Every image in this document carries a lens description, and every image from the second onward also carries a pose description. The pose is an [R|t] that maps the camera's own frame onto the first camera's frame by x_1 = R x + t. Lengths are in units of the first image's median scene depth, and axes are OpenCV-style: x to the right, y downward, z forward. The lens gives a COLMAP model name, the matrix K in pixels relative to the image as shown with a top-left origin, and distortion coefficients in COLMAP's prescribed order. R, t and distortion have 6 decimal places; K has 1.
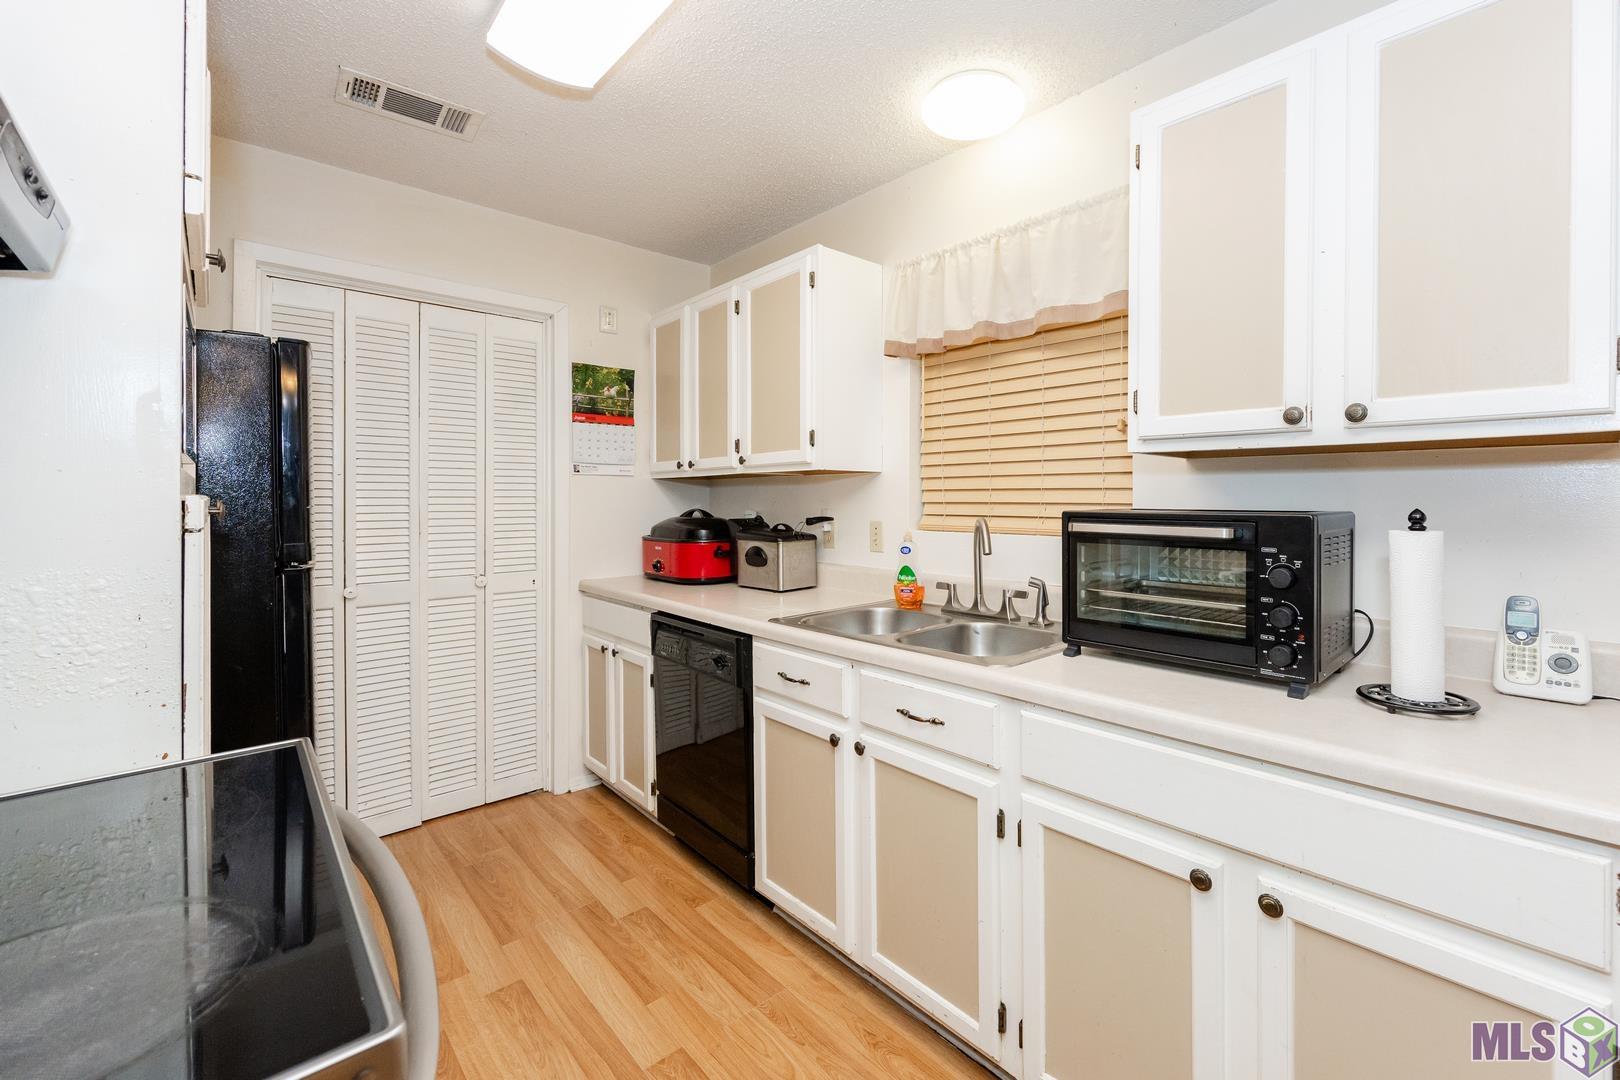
lens RADIAL K [[670.7, 0, 859.6], [0, 670.7, 500.0], [0, 0, 1]] dist [-0.009238, 0.000899]
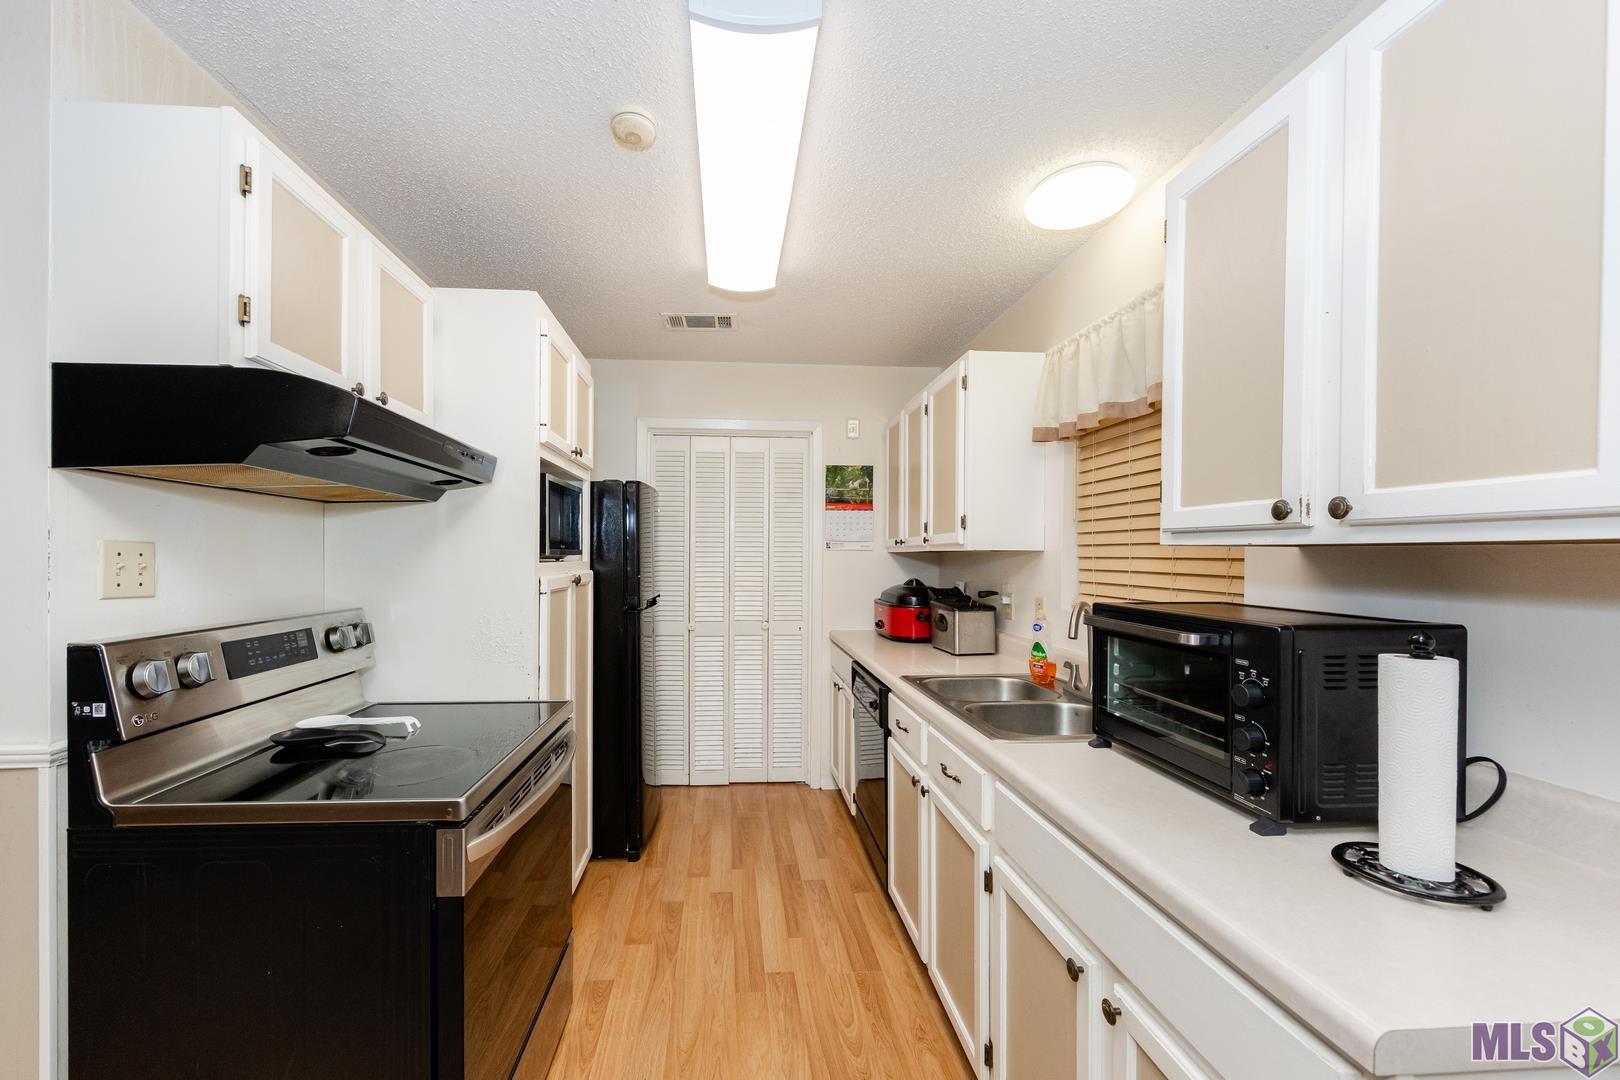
lens RADIAL K [[616.3, 0, 756.6], [0, 616.3, 557.4], [0, 0, 1]] dist [-0.014264, -0.000022]
pose [[0.762178, 0.005765, -0.647341, 0.349569], [-0.006258, 0.999979, 0.001538, -0.033560], [0.647337, 0.002879, 0.762199, -0.021120]]
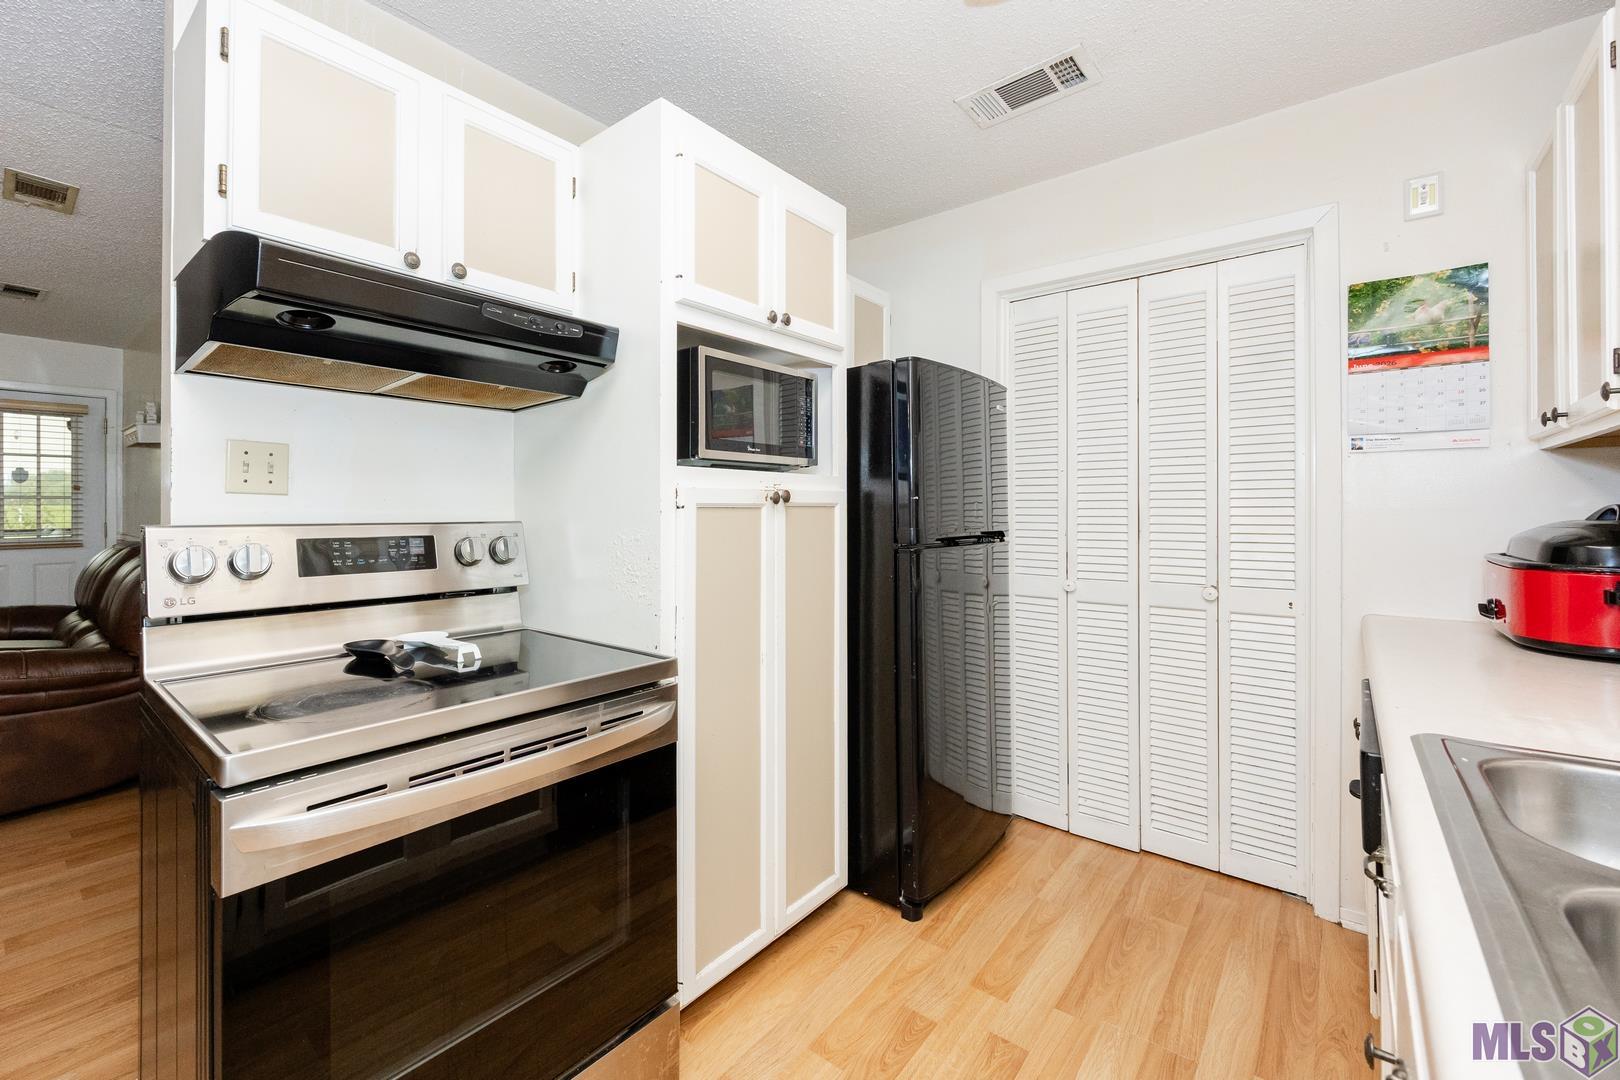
lens RADIAL K [[670.7, 0, 718.0], [0, 670.7, 506.7], [0, 0, 1]] dist [-0.009238, 0.000899]
pose [[0.082320, -0.000902, -0.996606, 0.247888], [-0.000137, 1.000000, -0.000916, 0.021362], [0.996606, 0.000212, 0.082319, 0.434522]]
